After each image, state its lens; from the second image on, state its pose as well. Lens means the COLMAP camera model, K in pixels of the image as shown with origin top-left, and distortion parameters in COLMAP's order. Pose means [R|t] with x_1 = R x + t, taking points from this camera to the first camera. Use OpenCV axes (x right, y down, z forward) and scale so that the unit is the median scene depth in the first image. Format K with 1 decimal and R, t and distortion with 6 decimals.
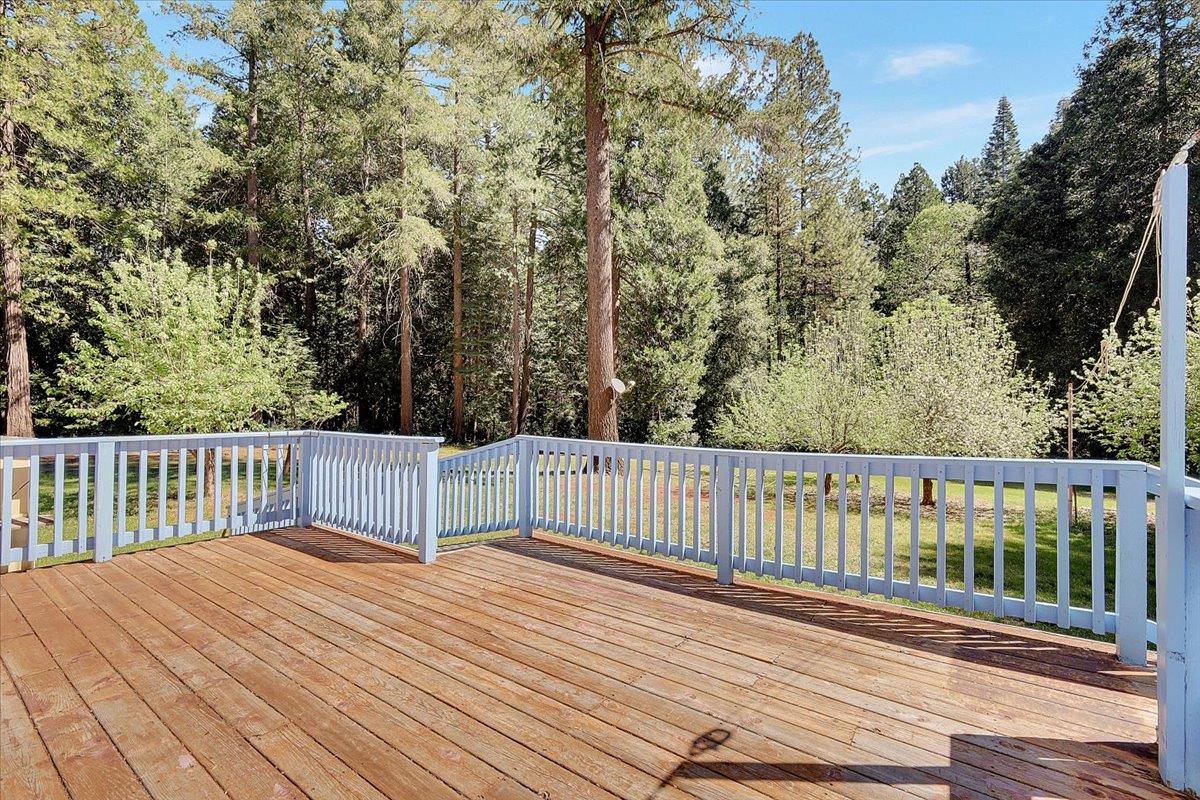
lens RADIAL K [[519.4, 0, 600.0], [0, 519.4, 400.0], [0, 0, 1]] dist [0.001905, -0.000358]
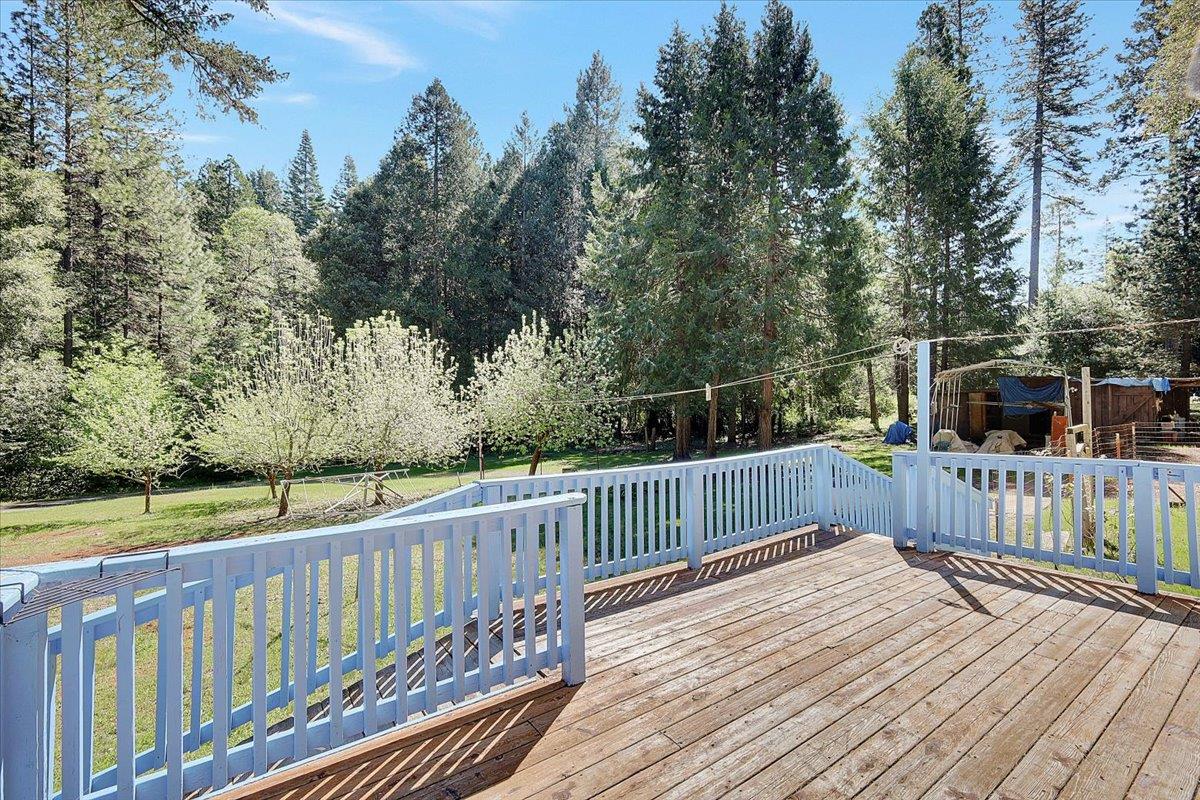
lens RADIAL K [[519.4, 0, 600.0], [0, 519.4, 400.0], [0, 0, 1]] dist [0.001905, -0.000358]
pose [[0.329736, -0.000276, 0.944073, -1.039302], [0.004976, 0.999987, -0.001445, -0.056577], [-0.944060, 0.005174, 0.329733, 0.805980]]
